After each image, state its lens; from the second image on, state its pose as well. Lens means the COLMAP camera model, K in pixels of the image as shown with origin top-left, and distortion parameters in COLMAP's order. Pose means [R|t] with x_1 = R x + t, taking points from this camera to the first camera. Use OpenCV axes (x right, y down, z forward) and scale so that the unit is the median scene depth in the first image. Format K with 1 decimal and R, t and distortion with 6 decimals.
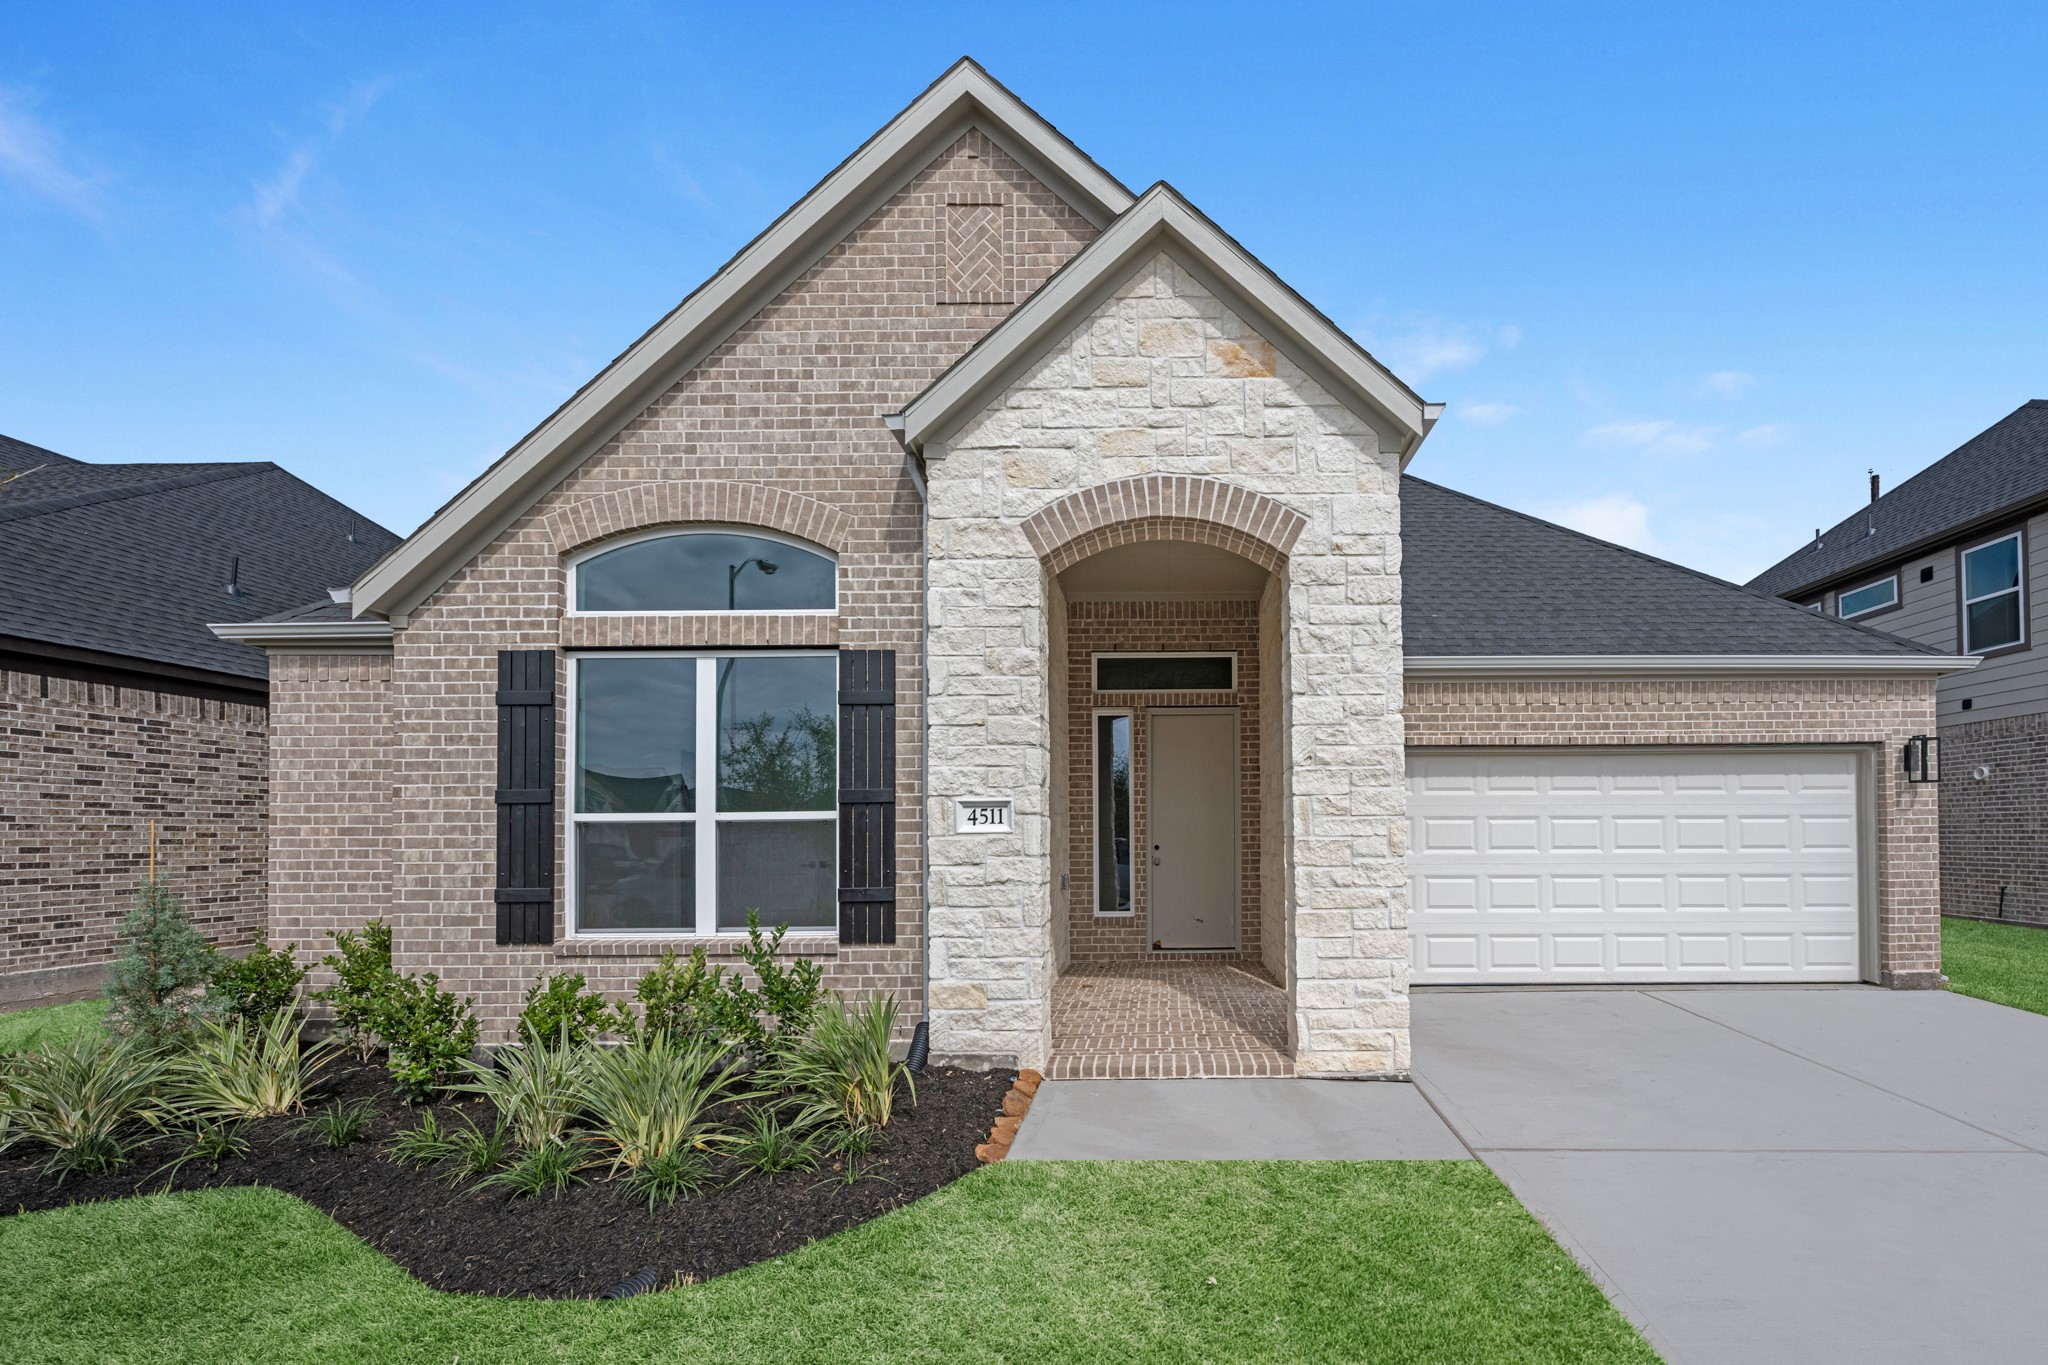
lens RADIAL K [[841.0, 0, 1024.0], [0, 841.0, 682.5], [0, 0, 1]] dist [-0.000956, 0.000076]
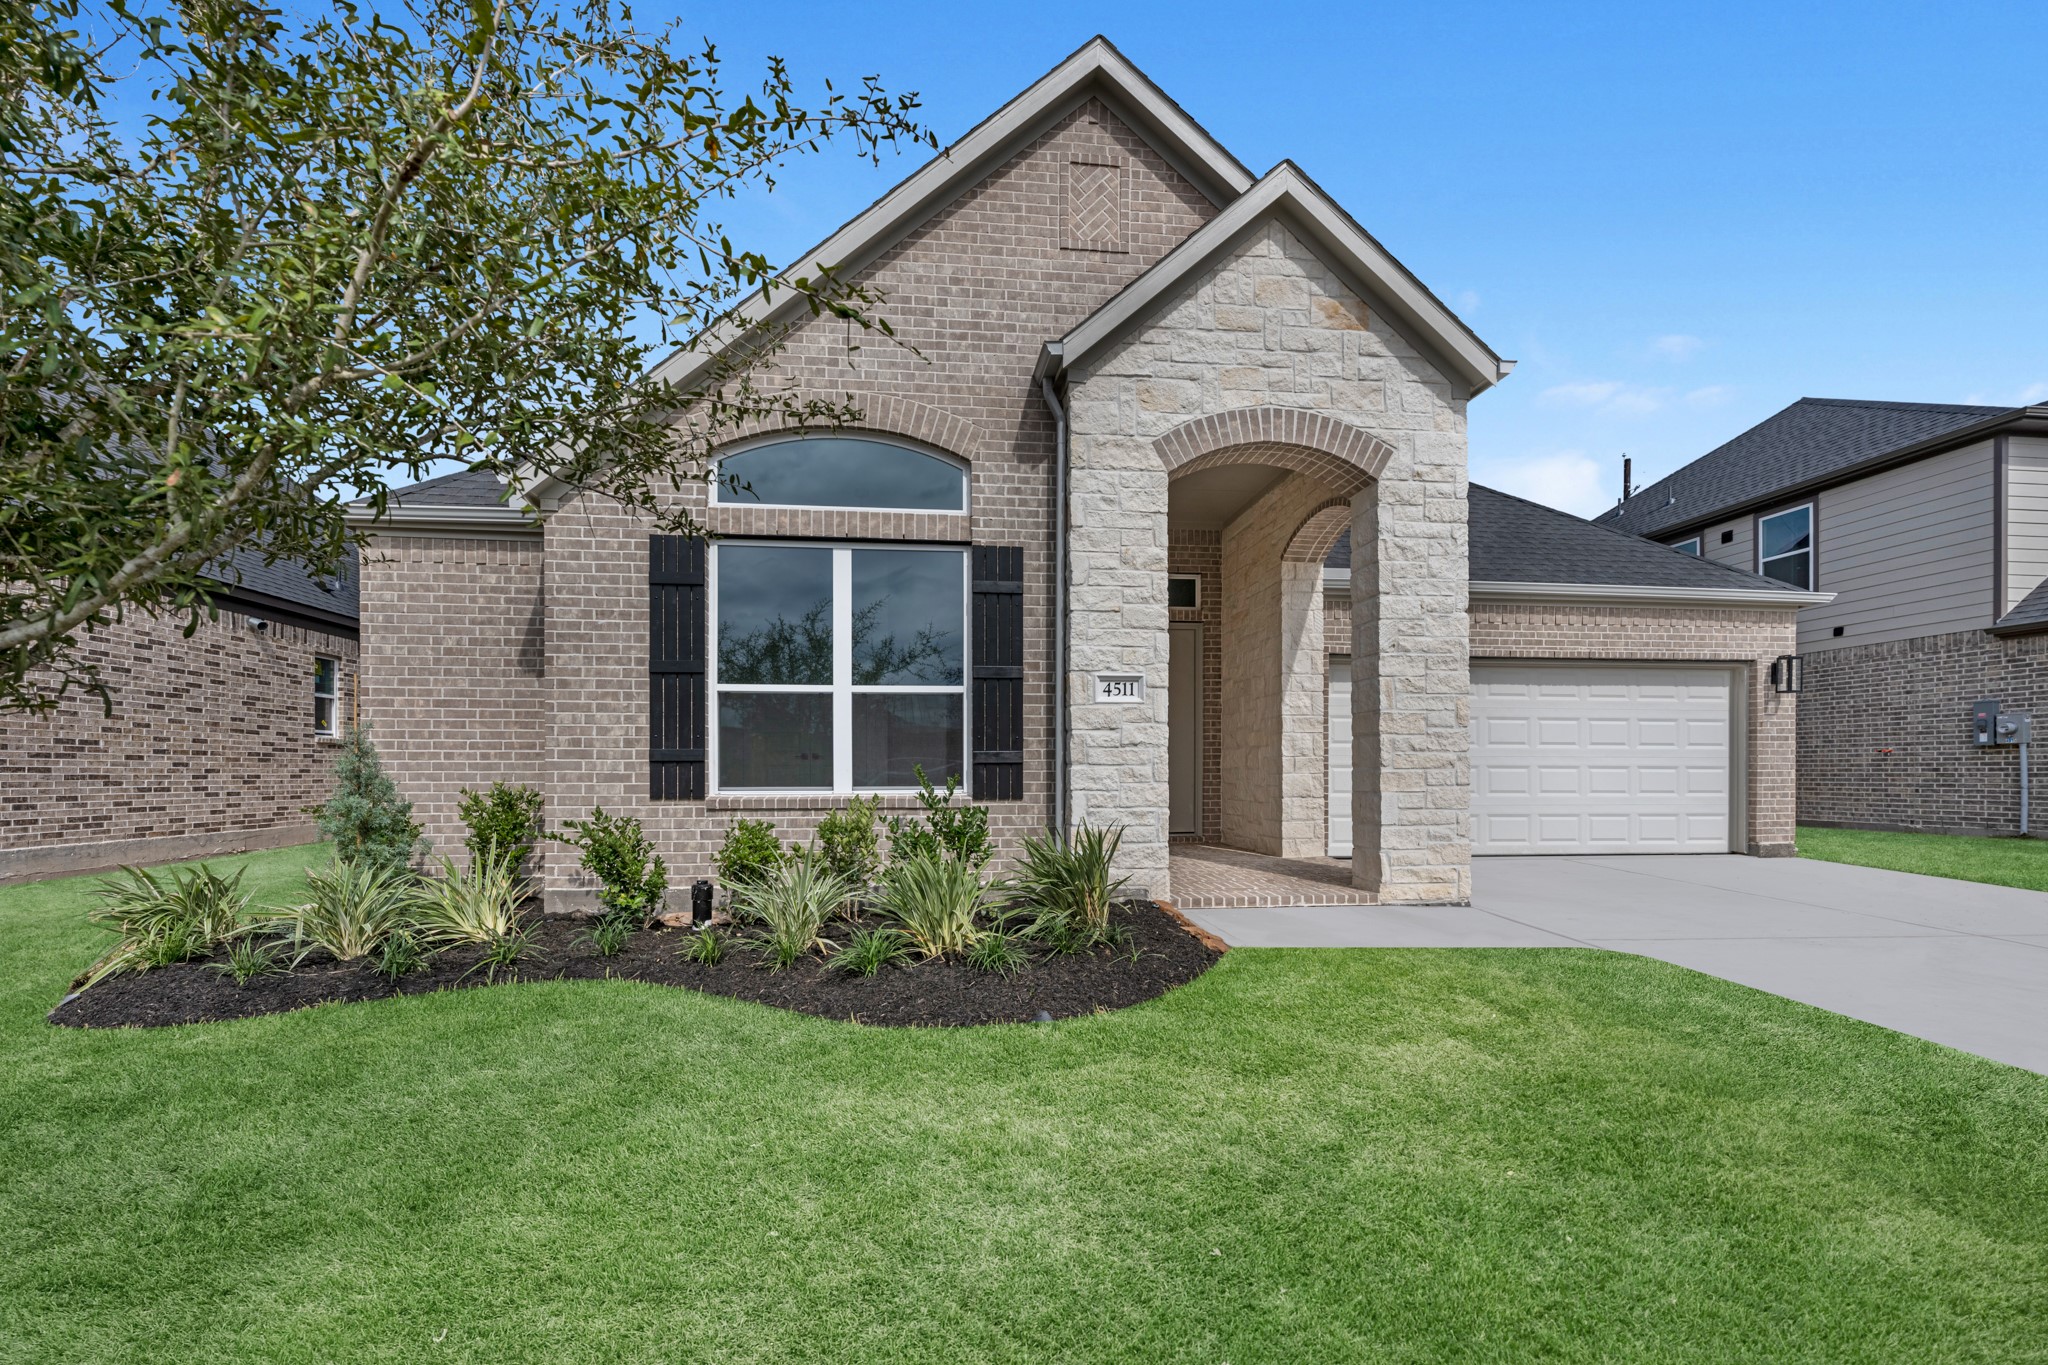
lens RADIAL K [[822.9, 0, 830.6], [0, 822.9, 638.6], [0, 0, 1]] dist [-0.001050, -0.000040]
pose [[0.995473, 0.033608, 0.088901, -0.493270], [-0.034571, 0.999359, 0.009324, 0.082032], [-0.088530, -0.012355, 0.995997, -0.097898]]
